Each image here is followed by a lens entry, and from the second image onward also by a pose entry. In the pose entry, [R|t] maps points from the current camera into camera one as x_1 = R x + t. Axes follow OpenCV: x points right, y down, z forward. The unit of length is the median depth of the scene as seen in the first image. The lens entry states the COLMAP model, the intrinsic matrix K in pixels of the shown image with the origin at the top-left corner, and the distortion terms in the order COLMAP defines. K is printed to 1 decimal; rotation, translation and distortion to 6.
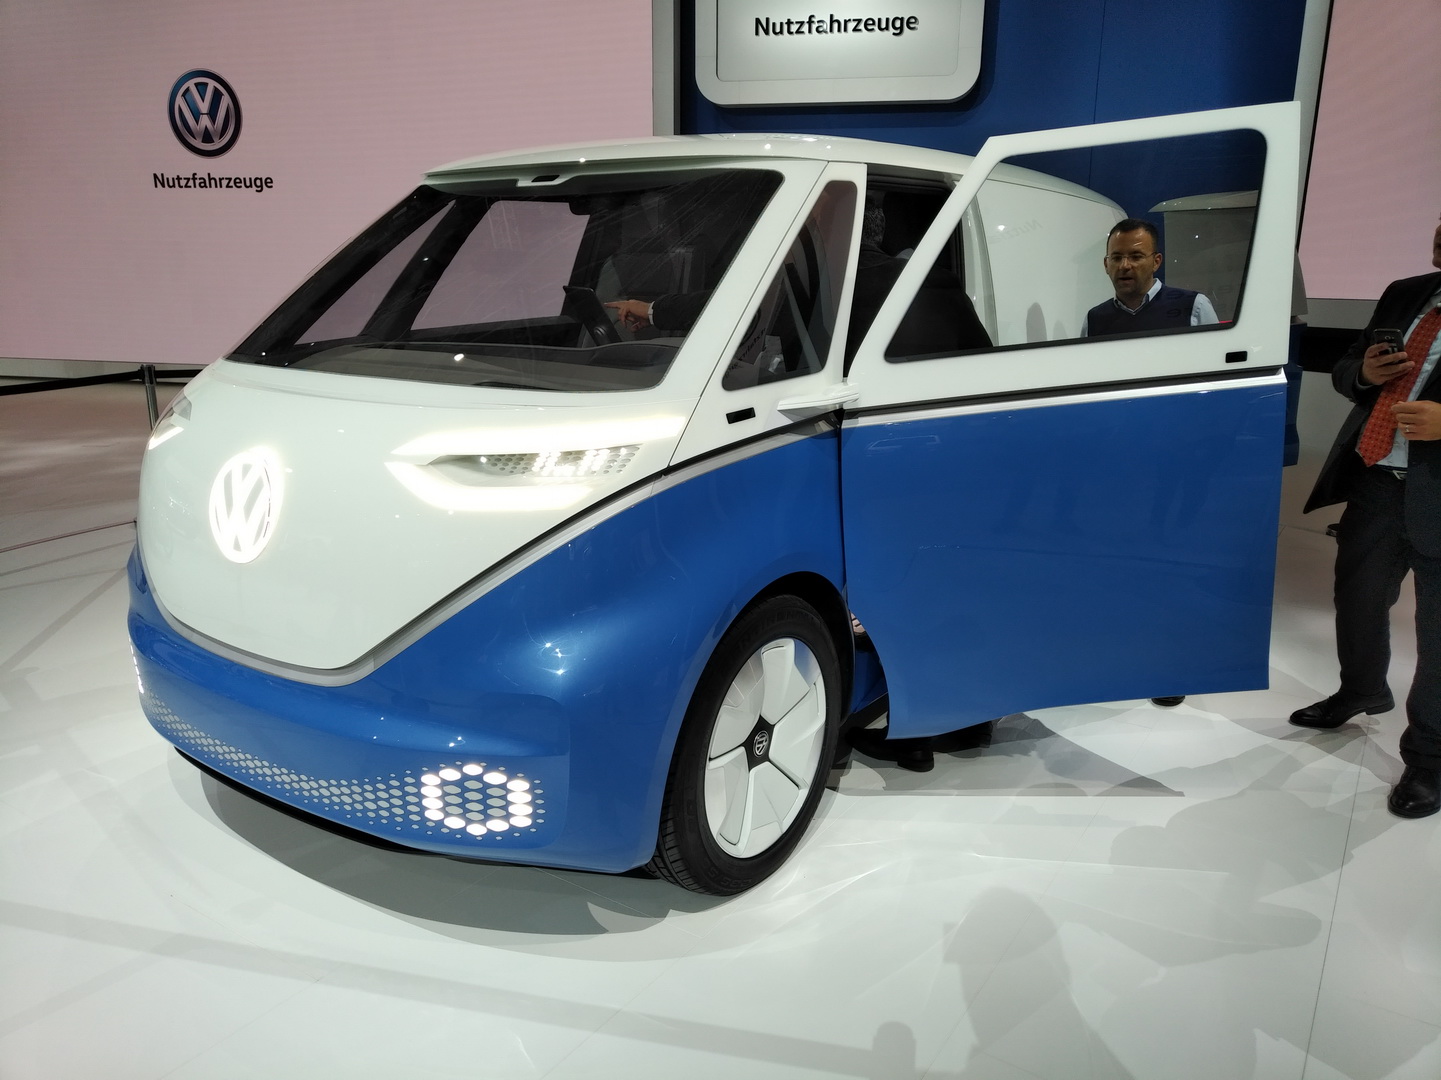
lens RADIAL K [[1054.0, 0, 689.2], [0, 1054.0, 538.3], [0, 0, 1]] dist [0.000595, 0.088280]
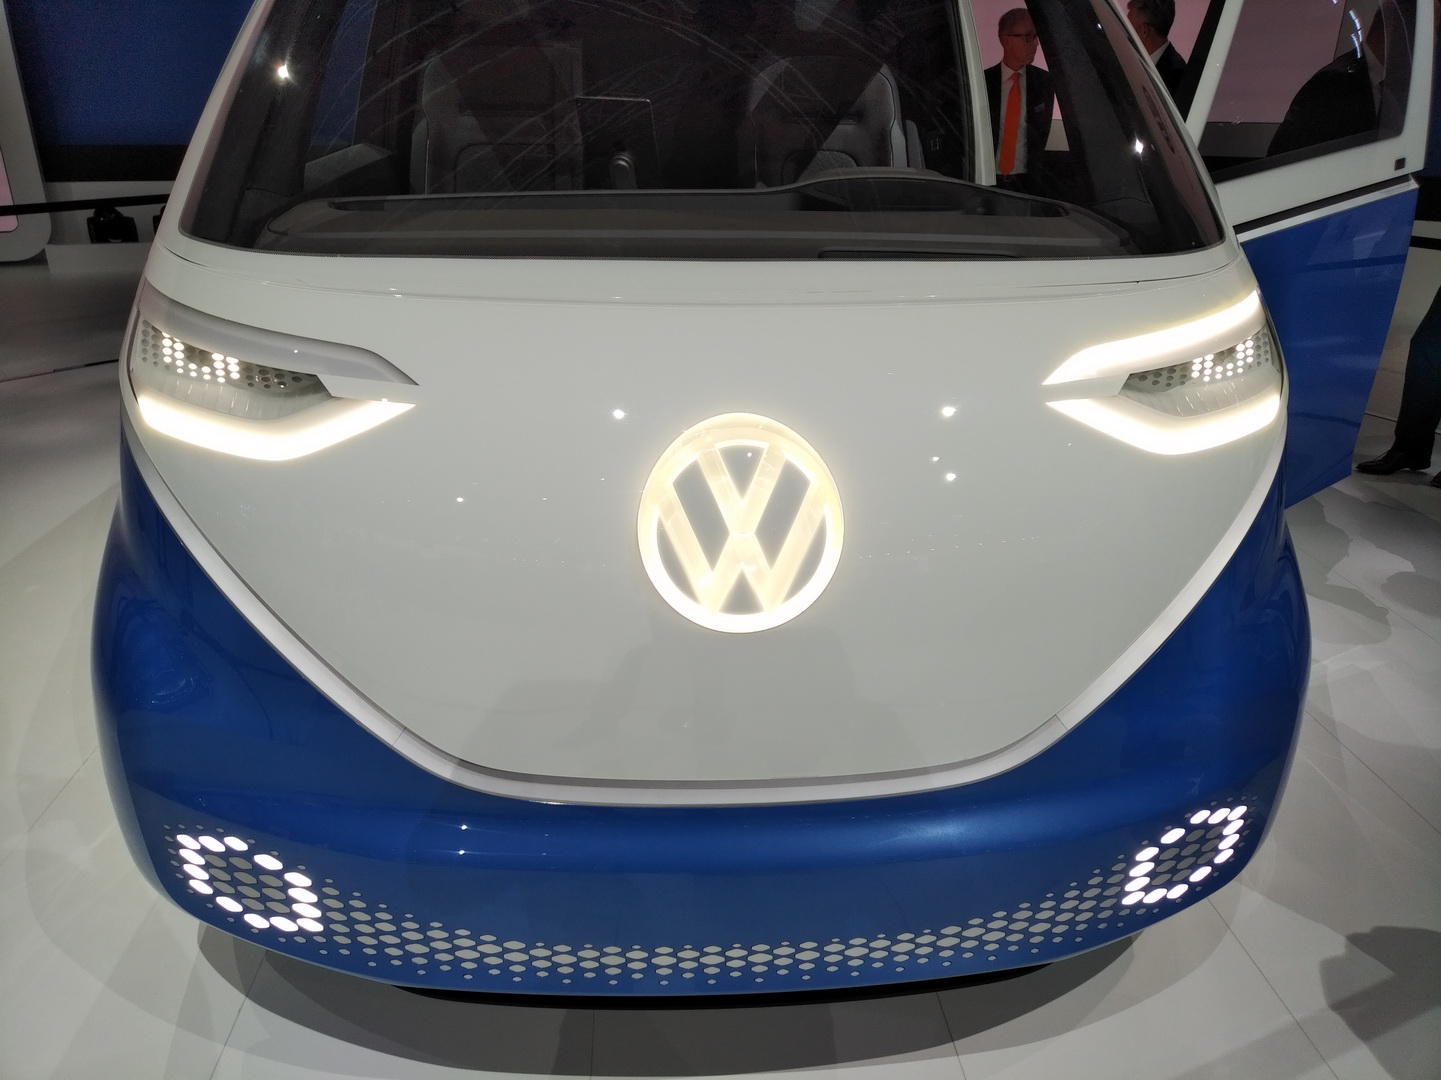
lens RADIAL K [[1072.6, 0, 712.2], [0, 1072.6, 537.6], [0, 0, 1]] dist [-0.013111, 0.028708]
pose [[0.779539, -0.240340, 0.578408, -0.706965], [0.147872, 0.967966, 0.202917, -0.130959], [-0.608648, -0.072651, 0.790107, 0.555819]]
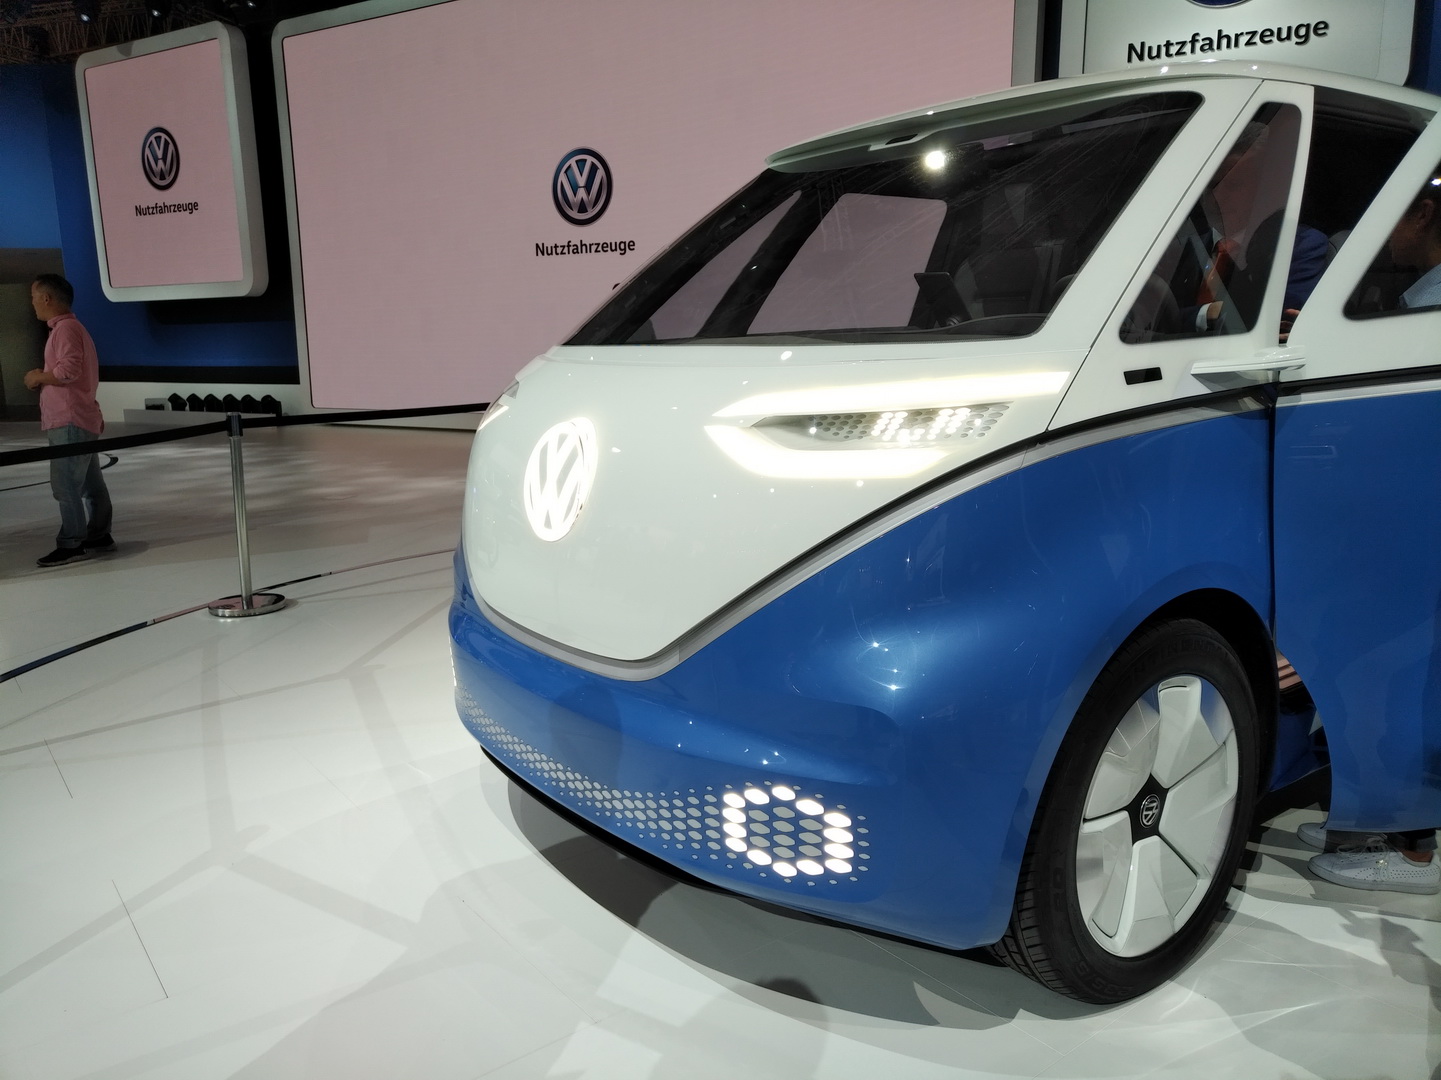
lens RADIAL K [[1045.5, 0, 721.3], [0, 1045.5, 538.0], [0, 0, 1]] dist [0.043597, -0.002812]
pose [[0.959795, 0.035373, -0.278465, -0.027104], [-0.052985, 0.997025, -0.055975, 0.059403], [0.275656, 0.068479, 0.958814, 0.163771]]
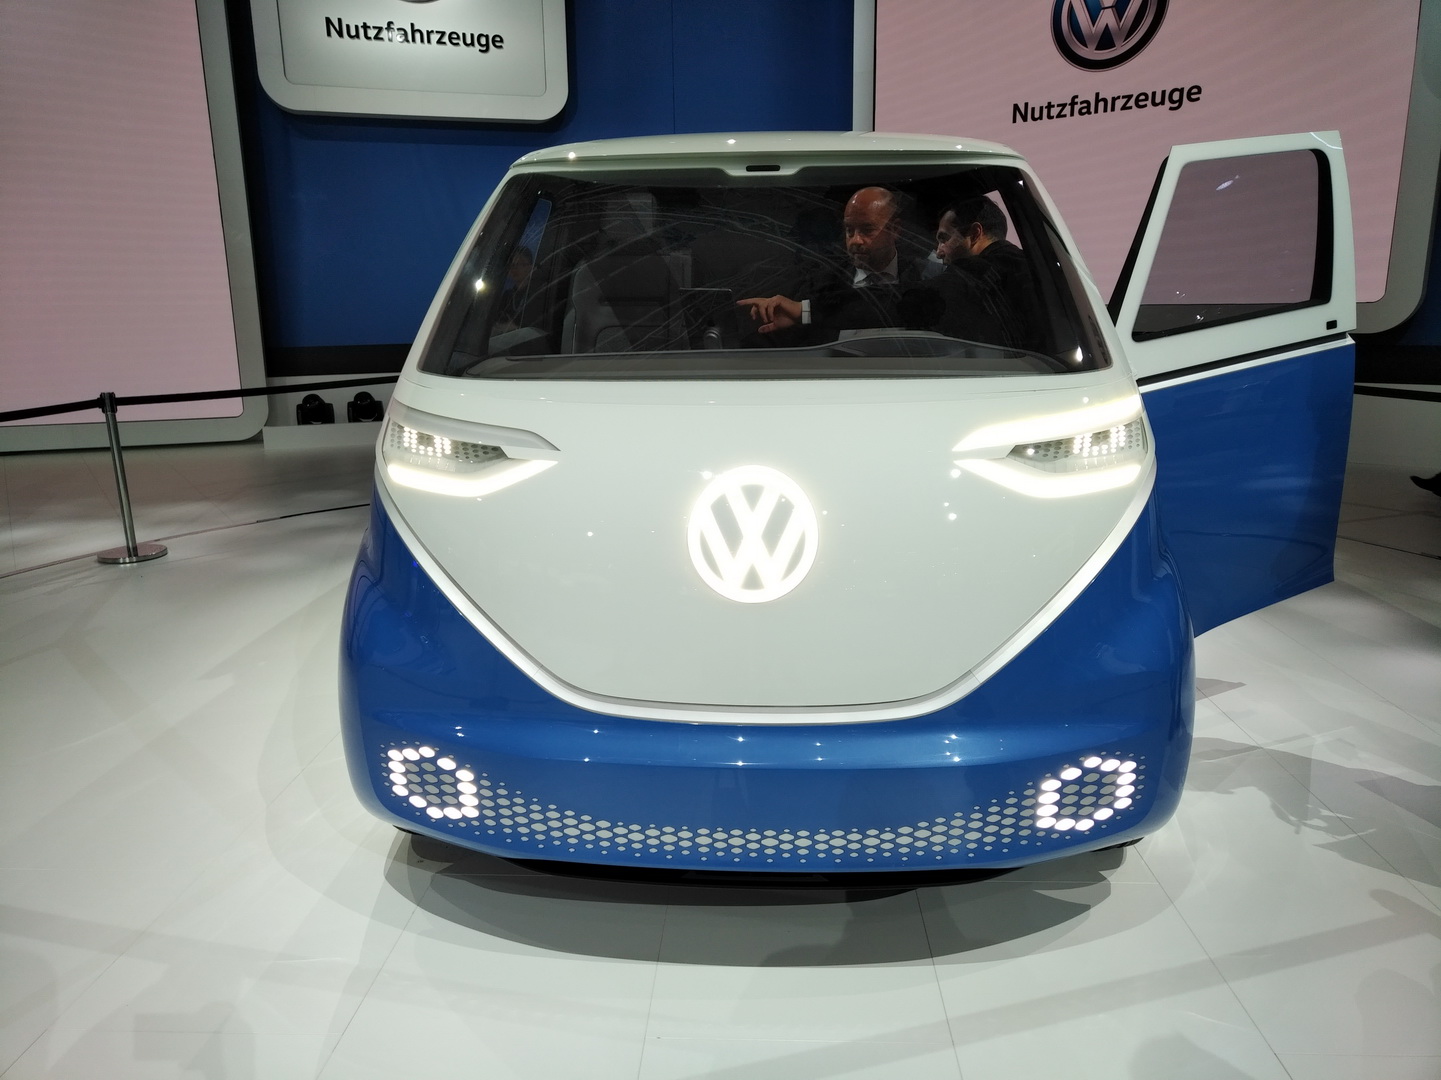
lens RADIAL K [[1072.6, 0, 712.2], [0, 1072.6, 537.6], [0, 0, 1]] dist [-0.013111, 0.028708]
pose [[0.850003, -0.133807, 0.509501, -0.838519], [0.146964, 0.989035, 0.014563, -0.043888], [-0.505862, 0.062500, 0.860347, 0.270195]]
